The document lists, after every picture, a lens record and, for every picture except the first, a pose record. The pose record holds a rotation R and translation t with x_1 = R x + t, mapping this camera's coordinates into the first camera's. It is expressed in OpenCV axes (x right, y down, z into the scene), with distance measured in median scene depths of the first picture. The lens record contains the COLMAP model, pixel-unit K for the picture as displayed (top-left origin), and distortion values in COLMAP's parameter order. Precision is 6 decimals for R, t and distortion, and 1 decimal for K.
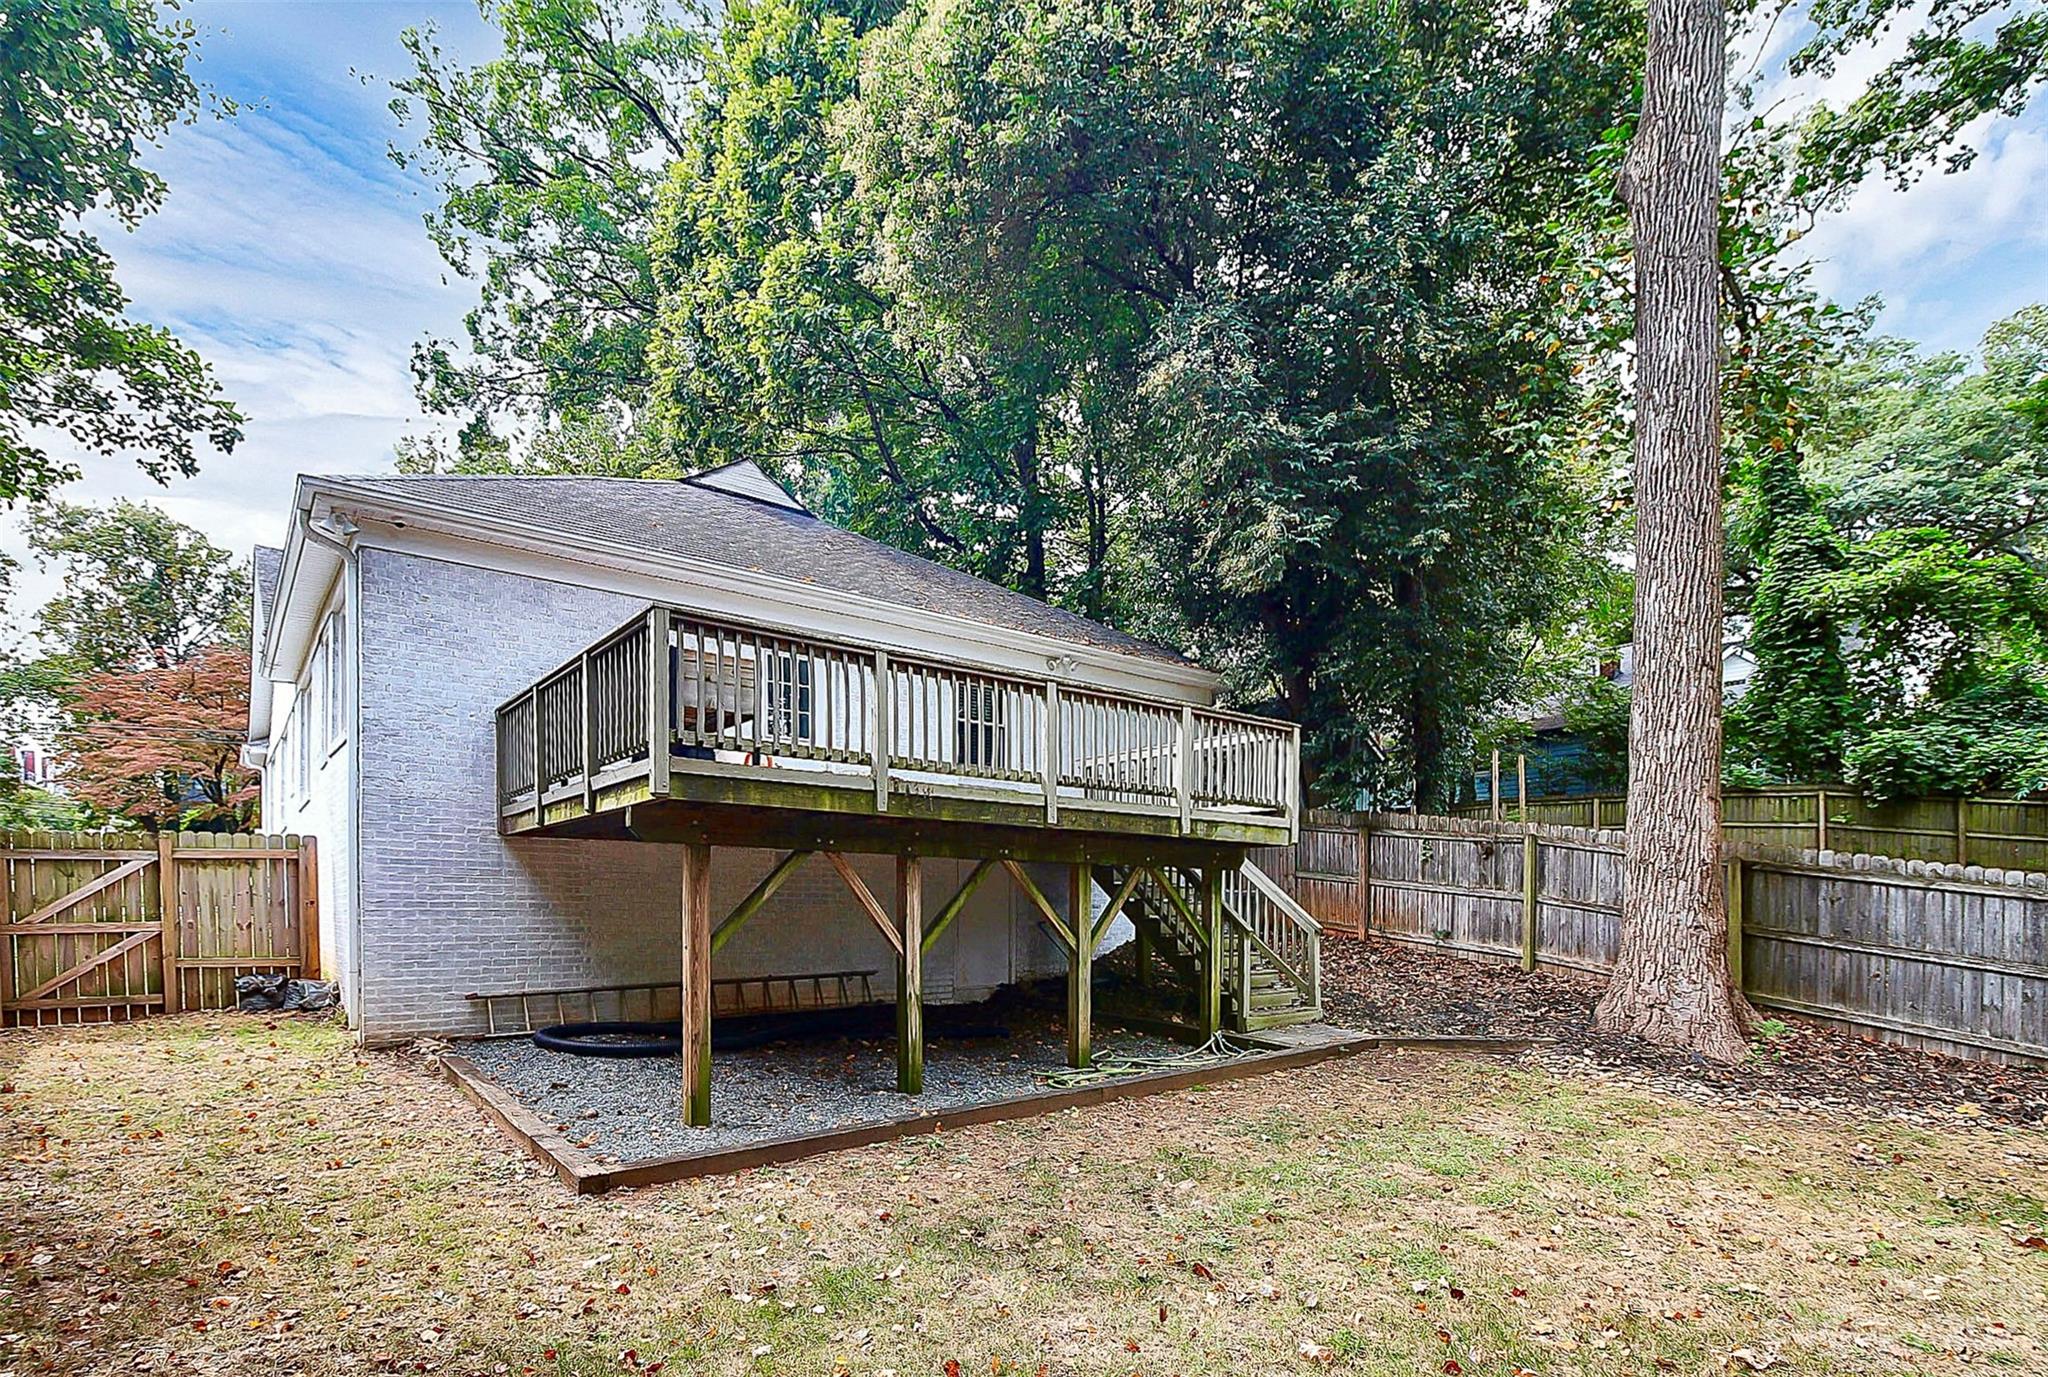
lens RADIAL K [[985.3, 0, 1024.7], [0, 985.3, 671.8], [0, 0, 1]] dist [-0.003162, -0.001098]
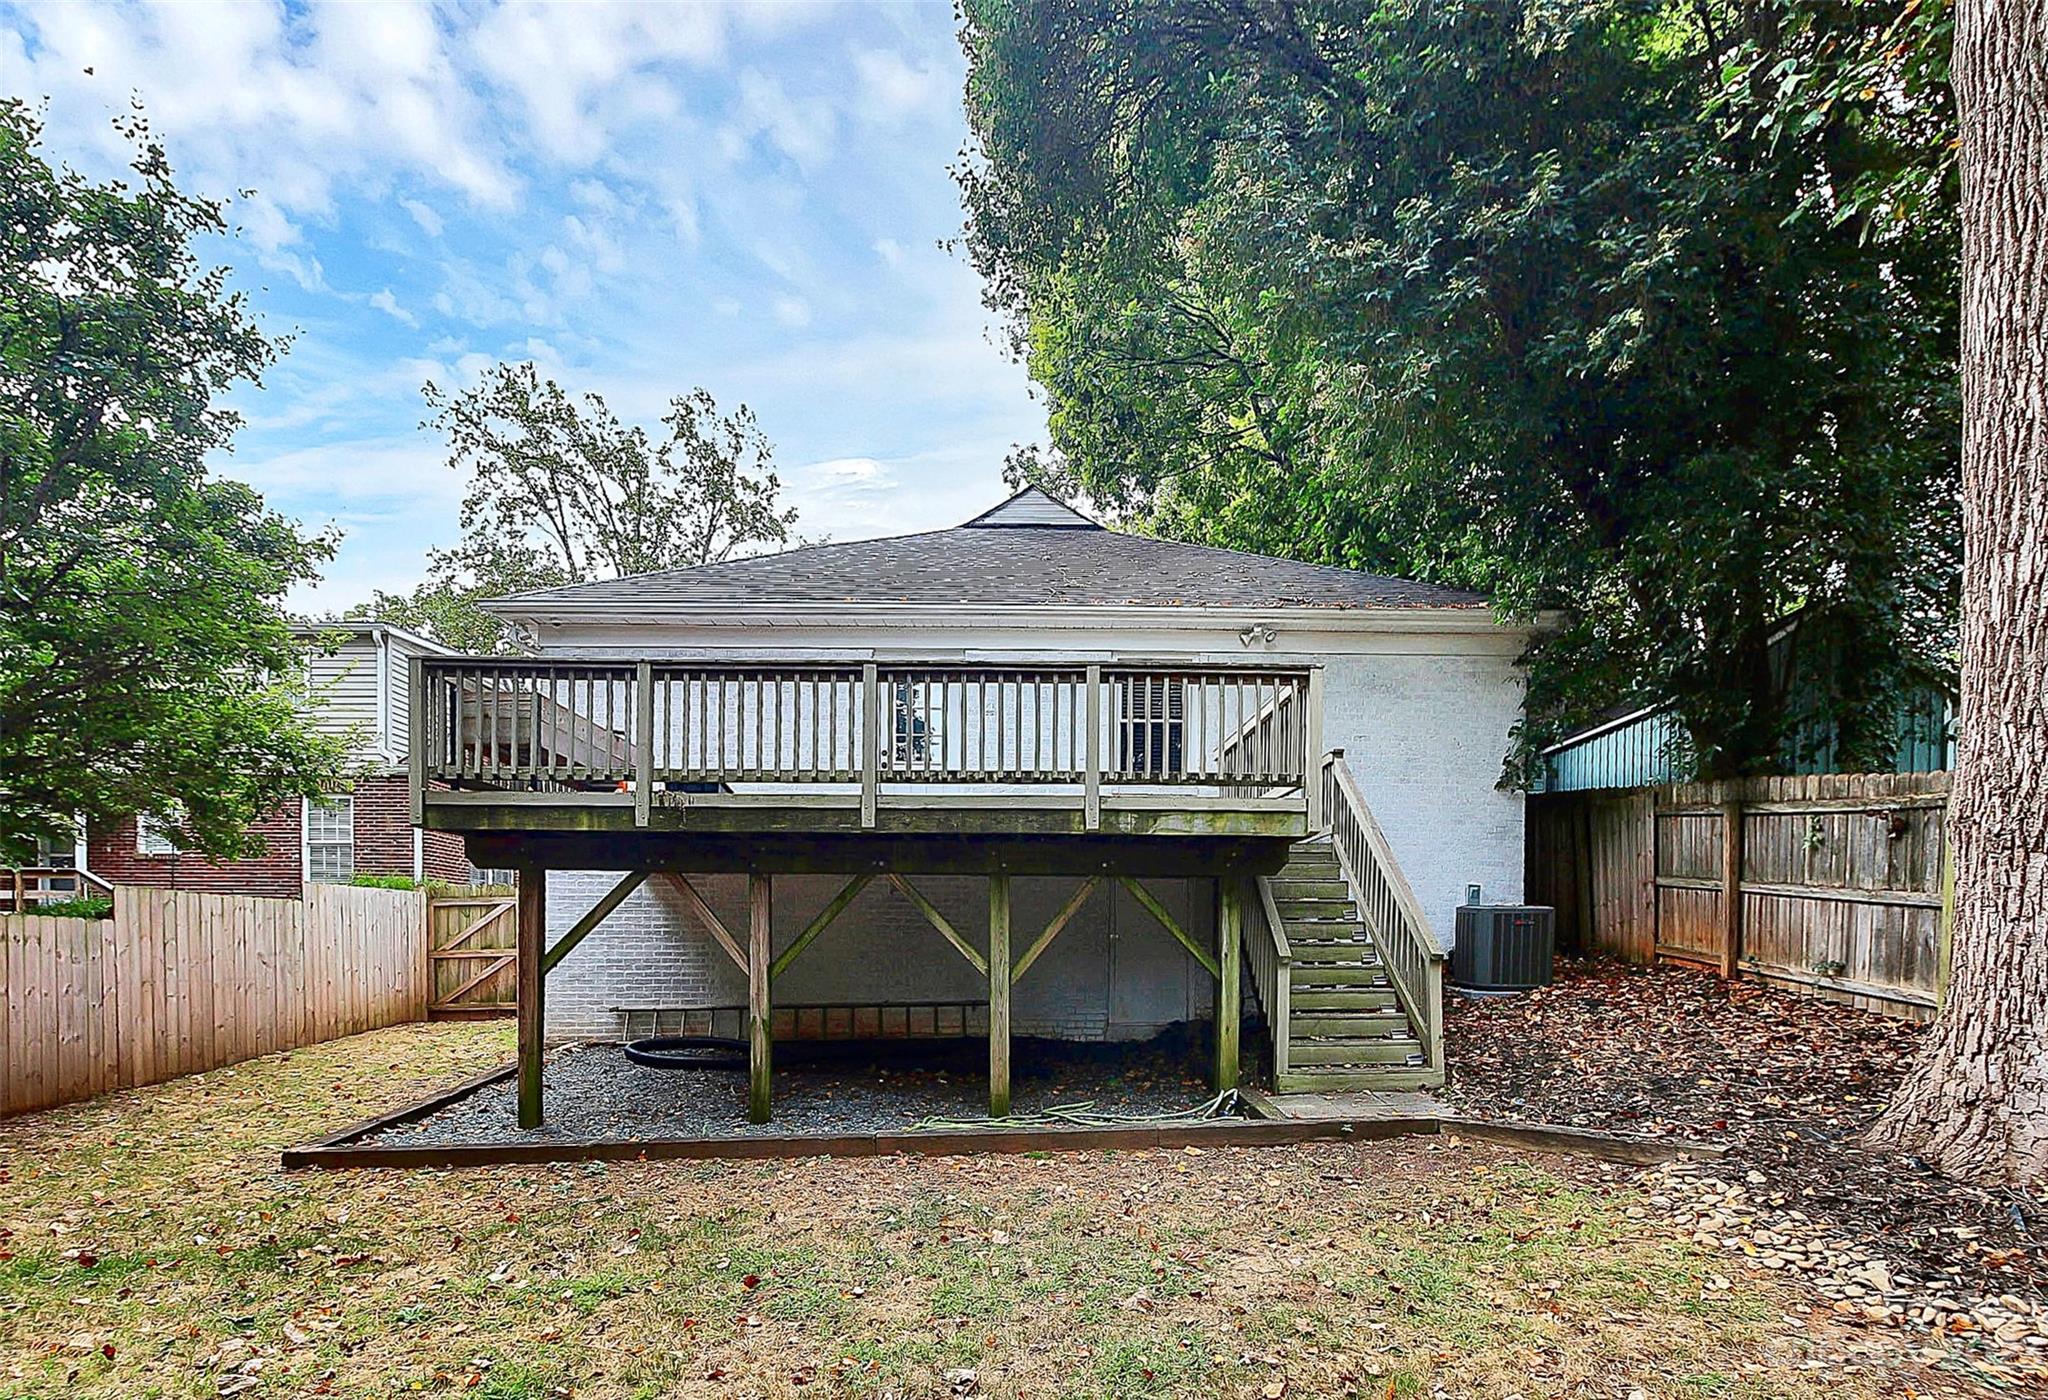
lens RADIAL K [[1015.9, 0, 1024.6], [0, 1015.9, 749.7], [0, 0, 1]] dist [-0.002954, -0.000706]
pose [[0.807564, -0.115862, -0.578288, 0.482668], [0.140729, 0.990046, -0.001835, 0.079275], [0.572744, -0.079900, 0.815831, 0.267056]]
